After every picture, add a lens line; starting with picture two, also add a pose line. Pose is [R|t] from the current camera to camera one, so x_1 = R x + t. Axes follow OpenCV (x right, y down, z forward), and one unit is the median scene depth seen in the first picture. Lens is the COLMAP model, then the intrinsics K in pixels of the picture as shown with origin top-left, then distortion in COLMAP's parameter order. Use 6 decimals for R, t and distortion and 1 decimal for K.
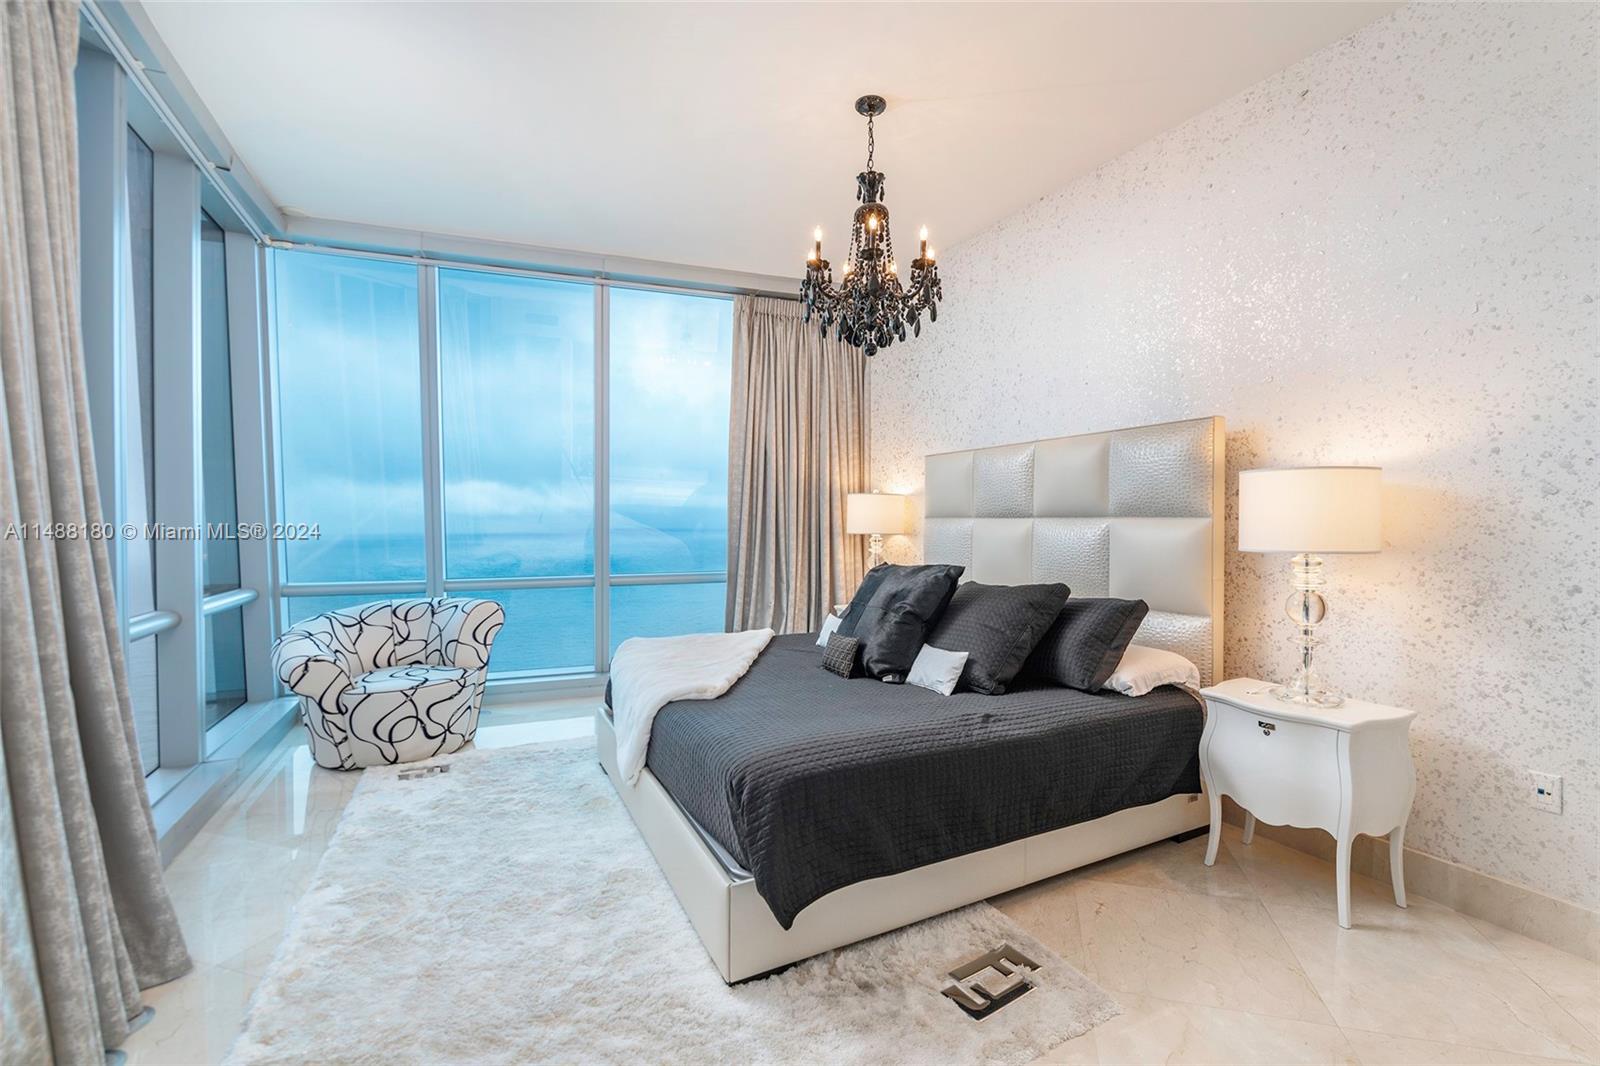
lens RADIAL K [[703.7, 0, 800.4], [0, 703.7, 534.6], [0, 0, 1]] dist [0.001710, -0.000251]
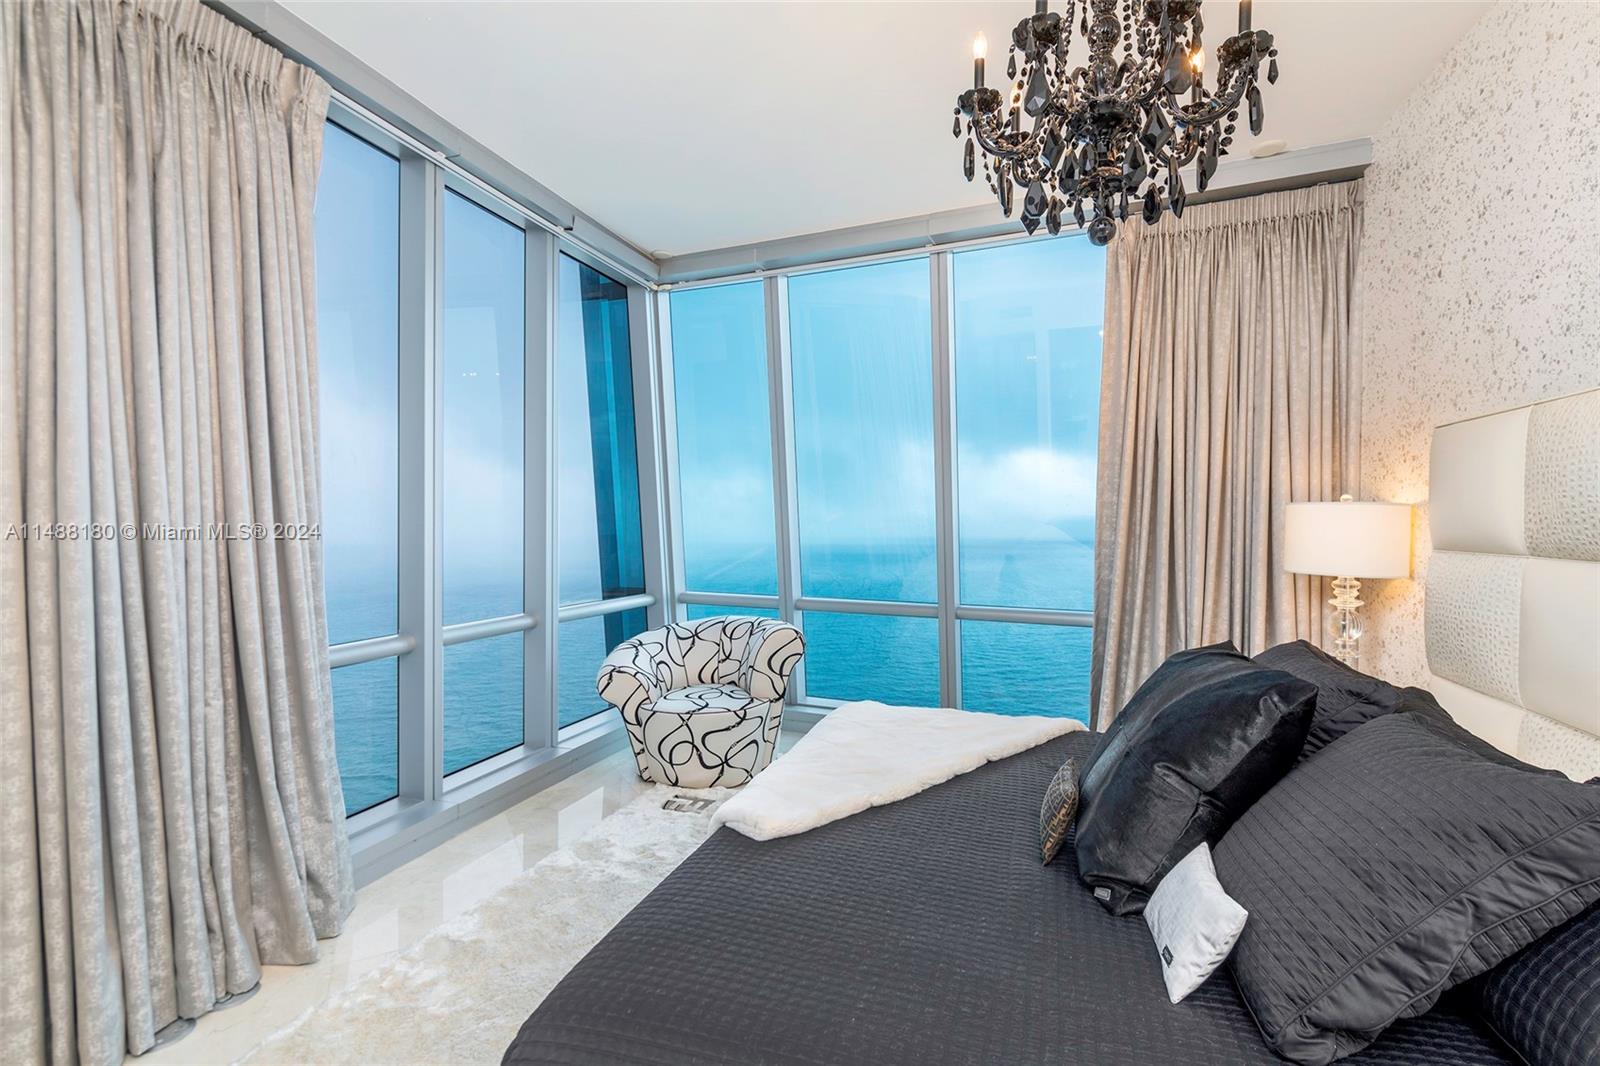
lens RADIAL K [[719.7, 0, 800.5], [0, 719.7, 534.3], [0, 0, 1]] dist [0.000441, -0.000702]
pose [[0.736200, 0.013702, -0.676626, 0.216727], [-0.021094, 0.999774, -0.002705, -0.026566], [0.676436, 0.016265, 0.736322, 0.349212]]
